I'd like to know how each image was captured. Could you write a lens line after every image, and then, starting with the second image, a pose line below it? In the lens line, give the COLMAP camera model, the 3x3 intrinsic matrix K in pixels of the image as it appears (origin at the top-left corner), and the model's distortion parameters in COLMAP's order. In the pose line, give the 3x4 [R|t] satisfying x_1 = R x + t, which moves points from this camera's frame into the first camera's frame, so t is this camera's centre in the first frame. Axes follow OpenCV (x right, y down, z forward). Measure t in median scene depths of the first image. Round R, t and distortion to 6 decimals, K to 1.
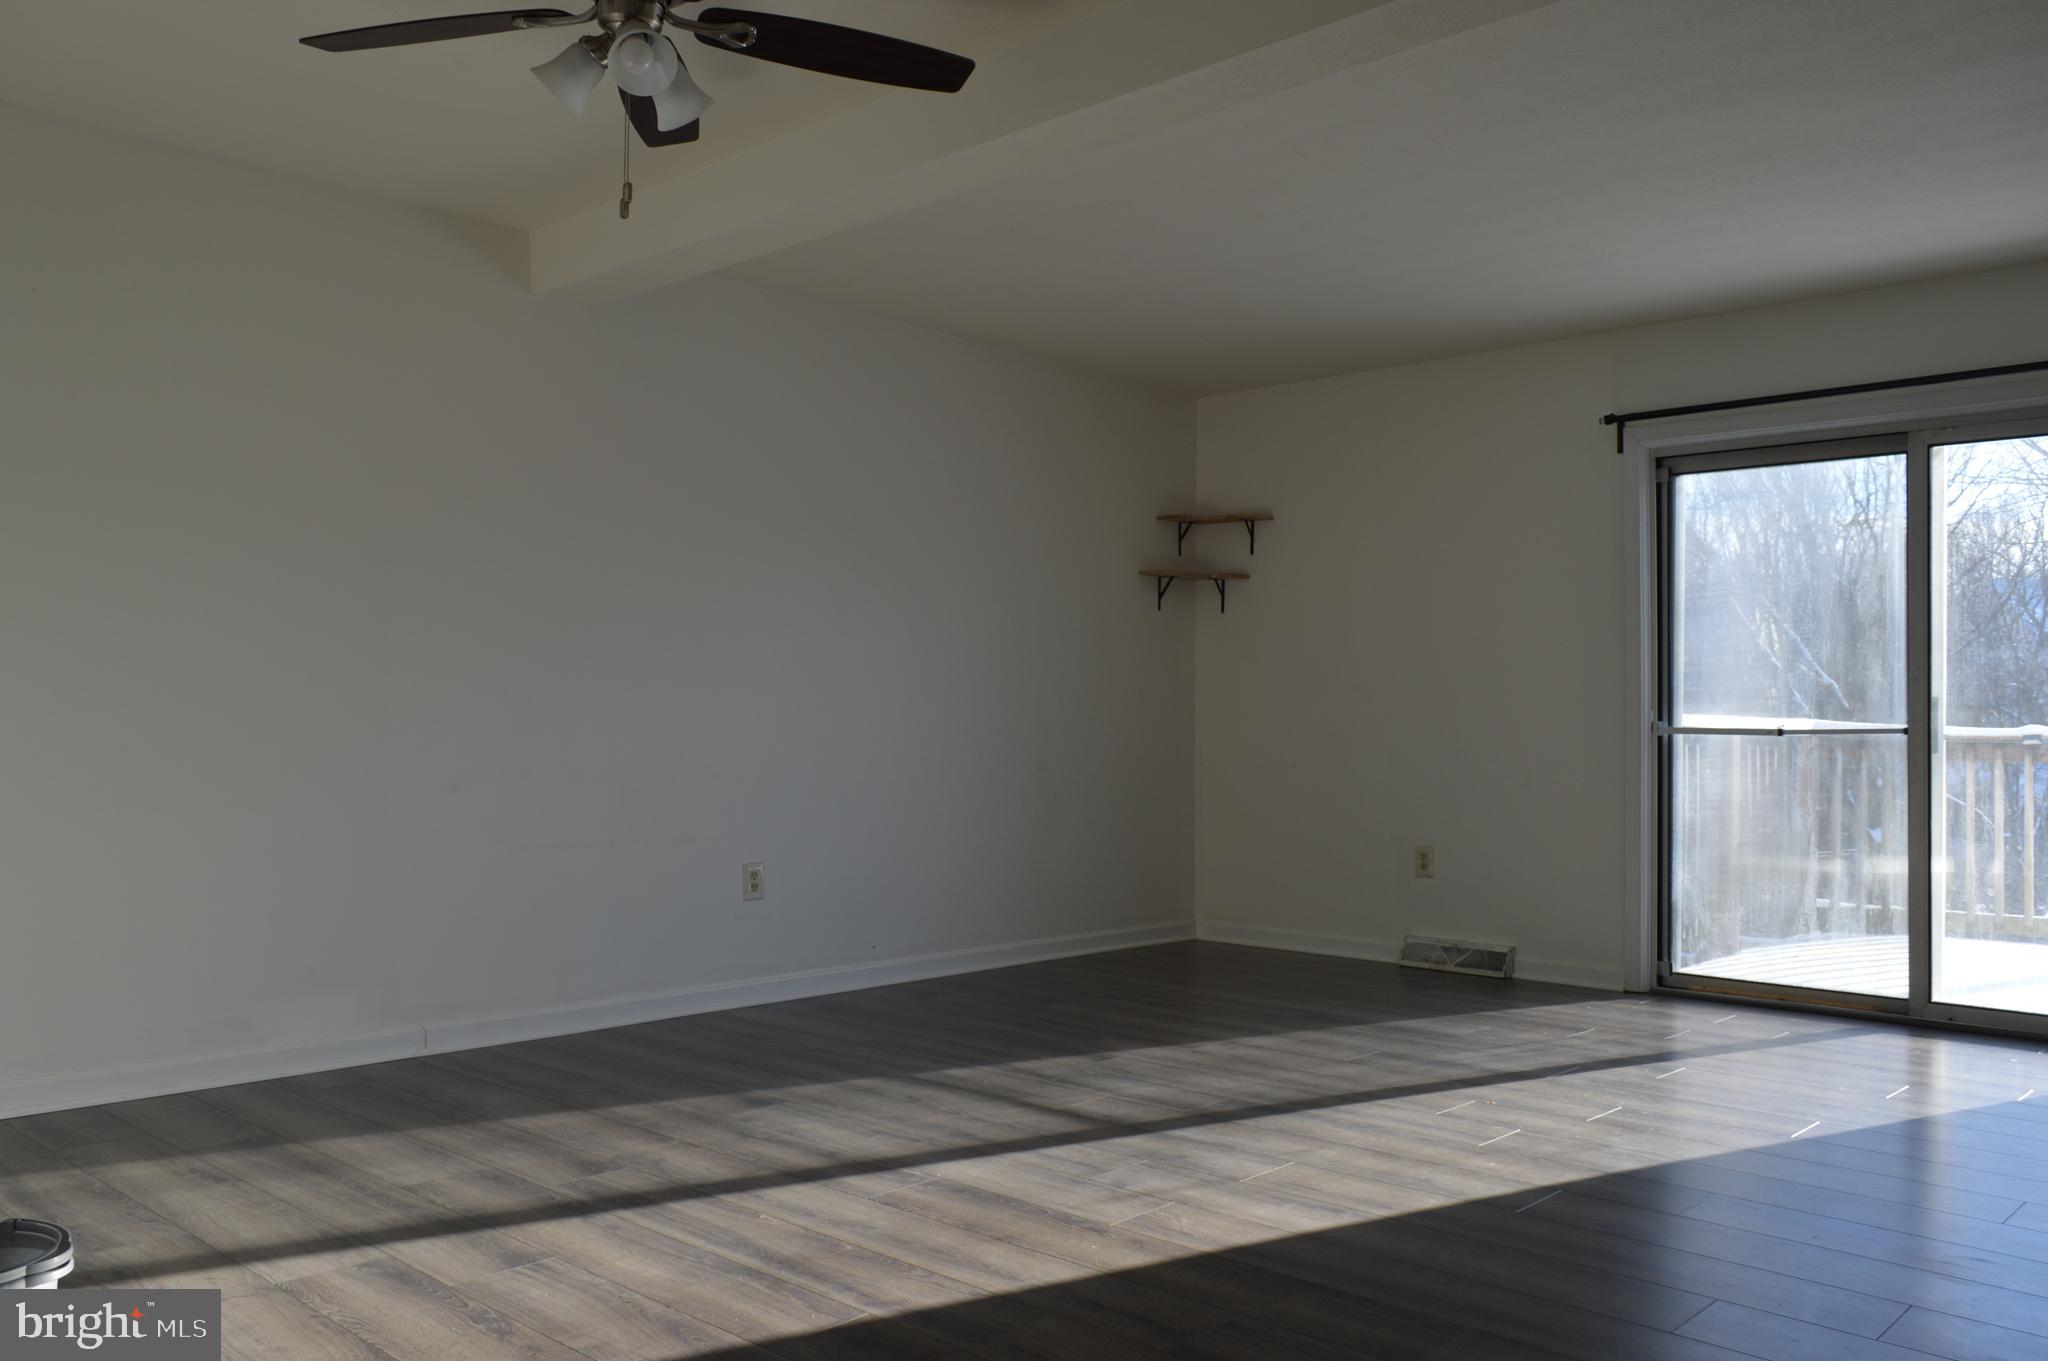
lens RADIAL K [[1609.8, 0, 1014.5], [0, 1609.8, 681.5], [0, 0, 1]] dist [-0.015411, 0.006076]
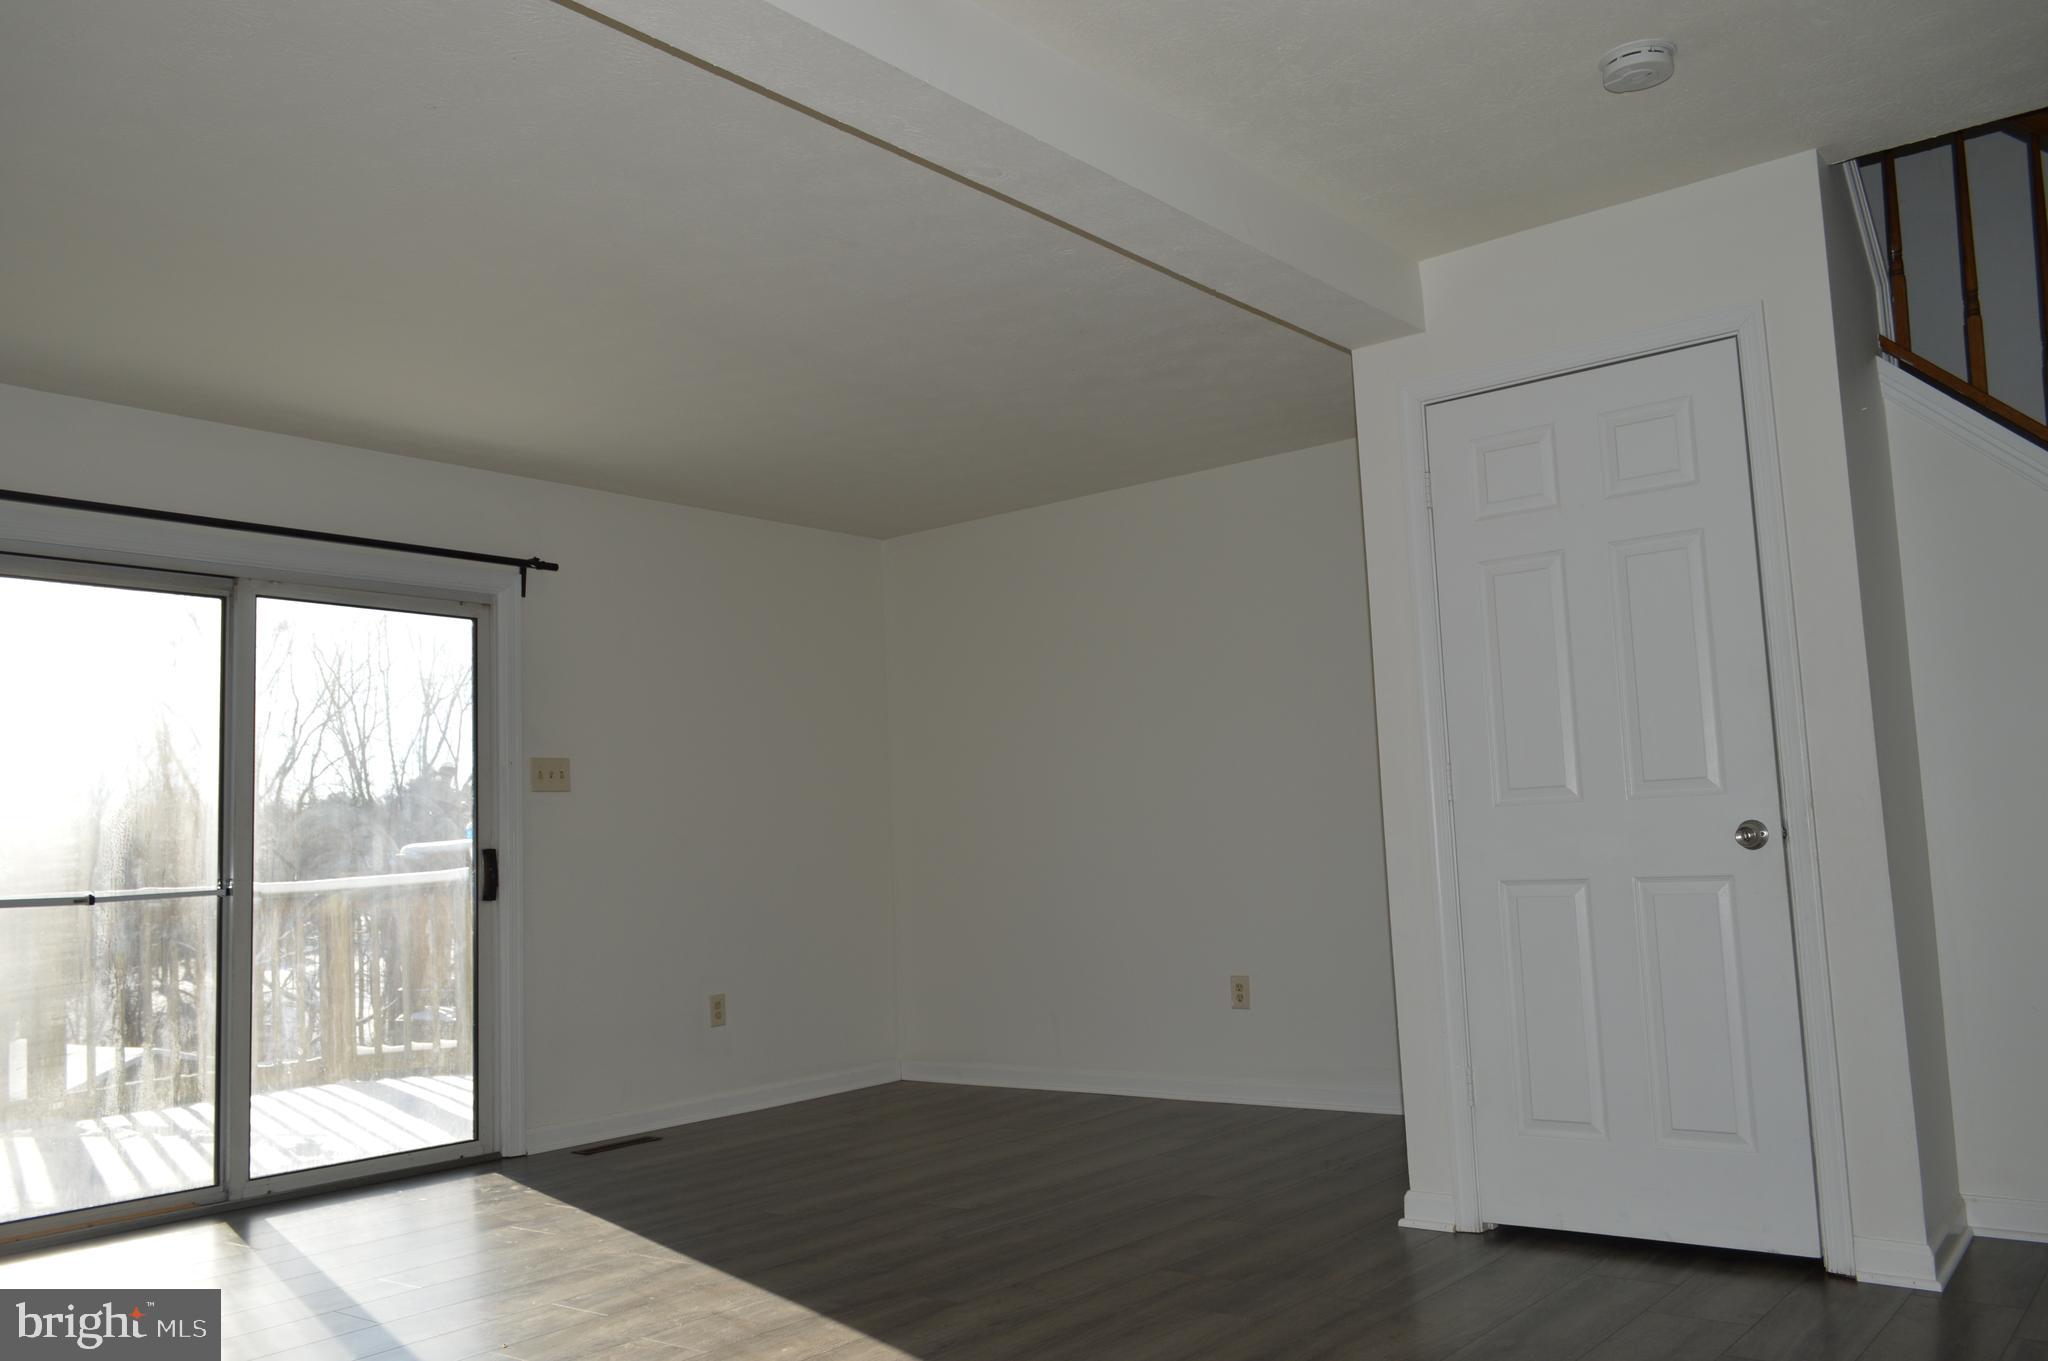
lens RADIAL K [[1609.8, 0, 1014.5], [0, 1609.8, 681.5], [0, 0, 1]] dist [-0.015411, 0.006076]
pose [[-0.077394, 0.102921, 0.991674, -0.383272], [0.016524, 0.994653, -0.101941, 0.010502], [-0.996864, 0.008497, -0.078681, 0.555547]]
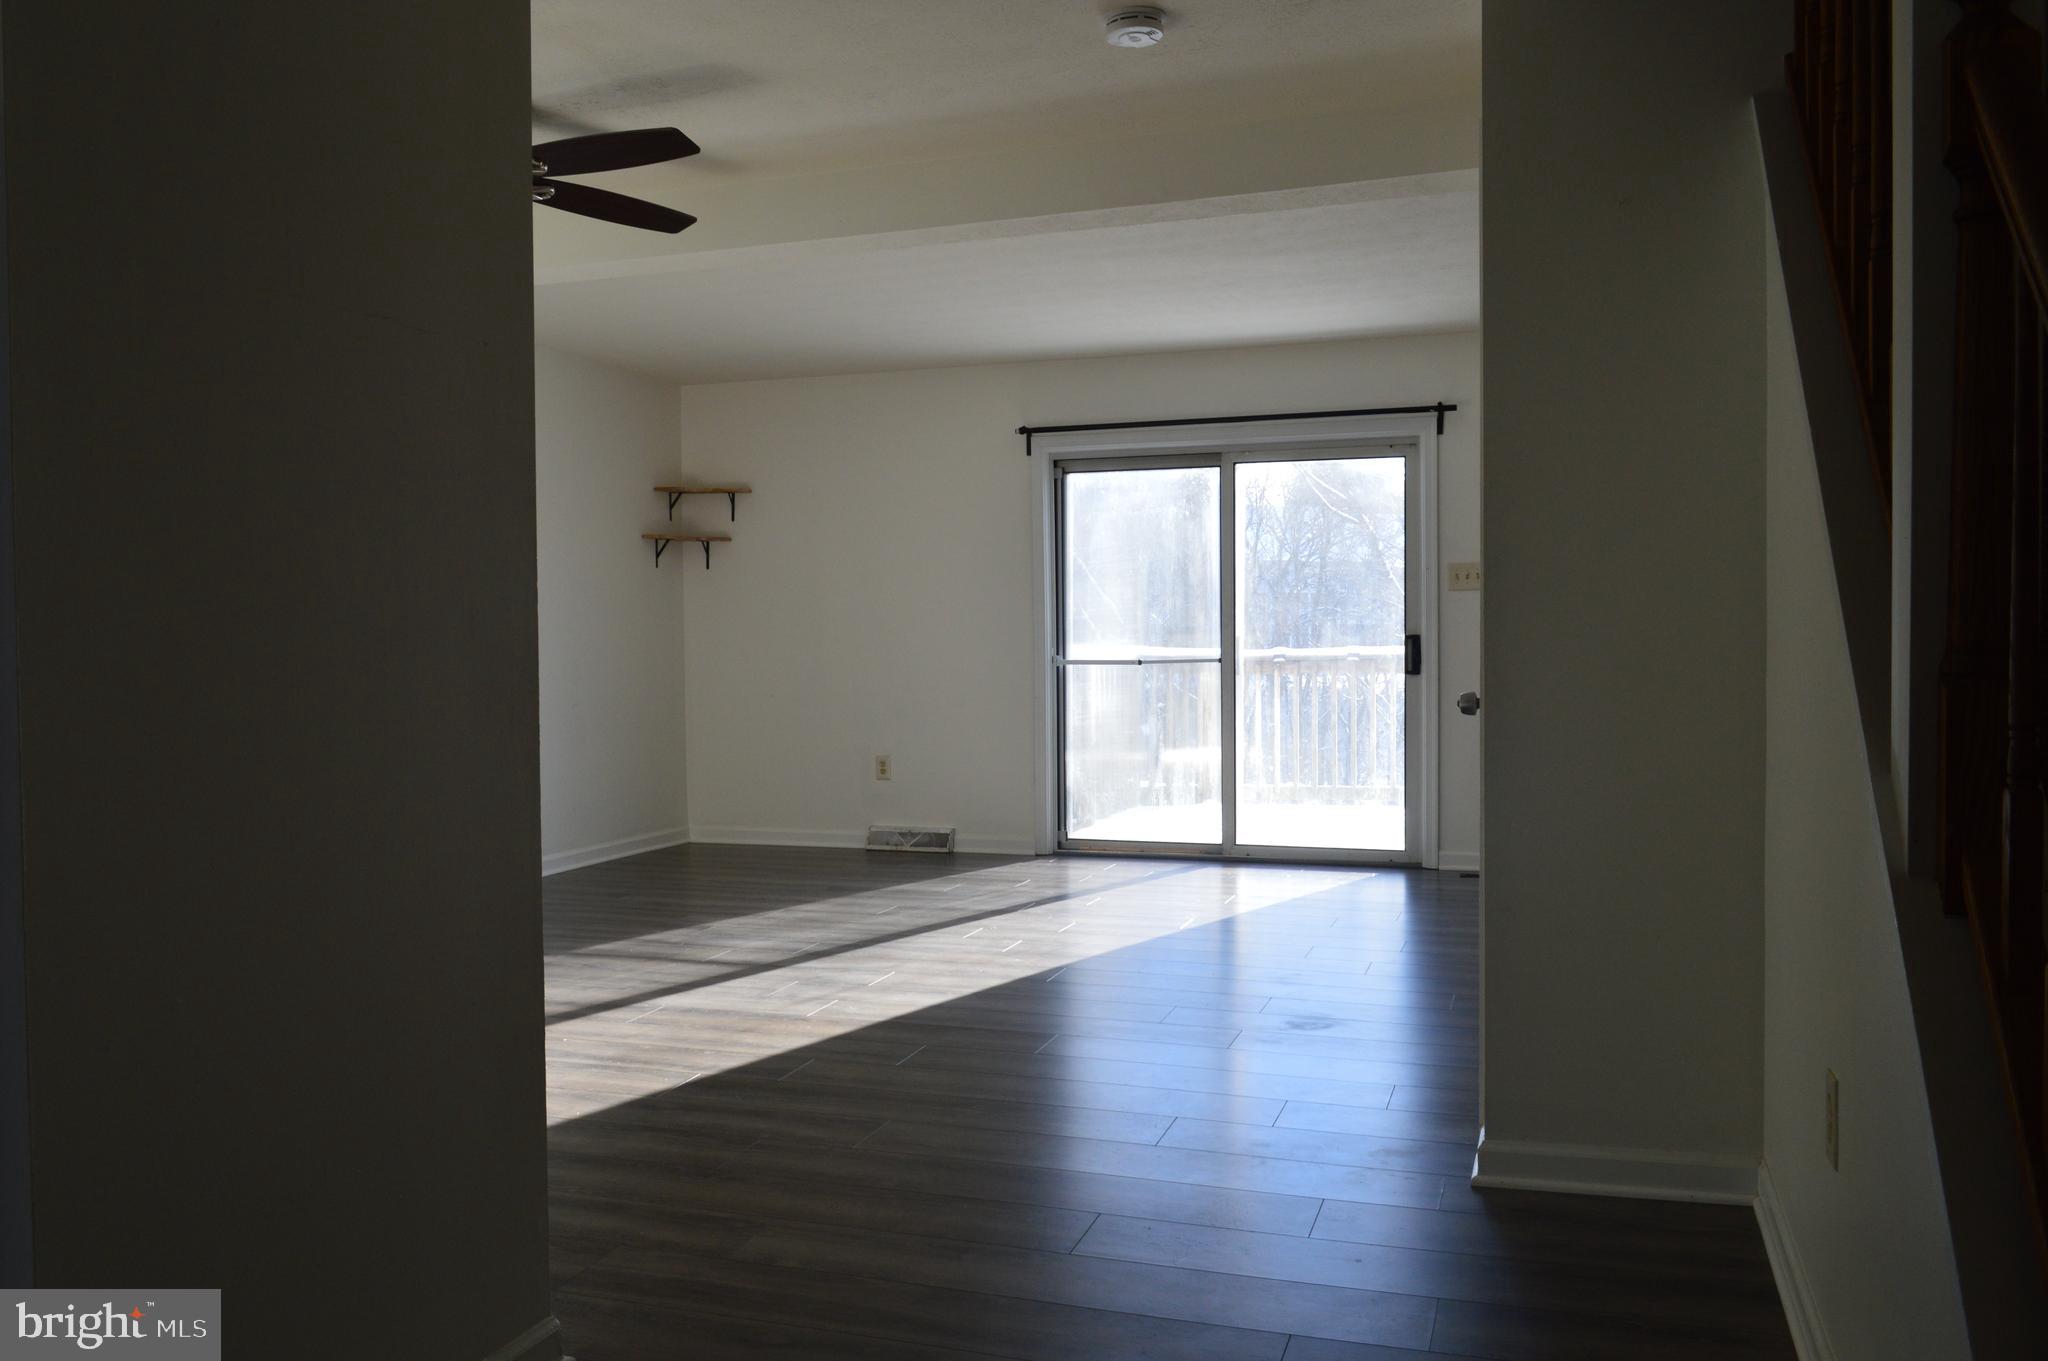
lens RADIAL K [[1609.8, 0, 1014.5], [0, 1609.8, 681.5], [0, 0, 1]] dist [-0.015411, 0.006076]
pose [[0.910148, -0.030095, 0.413189, -0.195174], [0.007996, 0.998448, 0.055109, -0.028679], [-0.414207, -0.046854, 0.908976, -0.224223]]
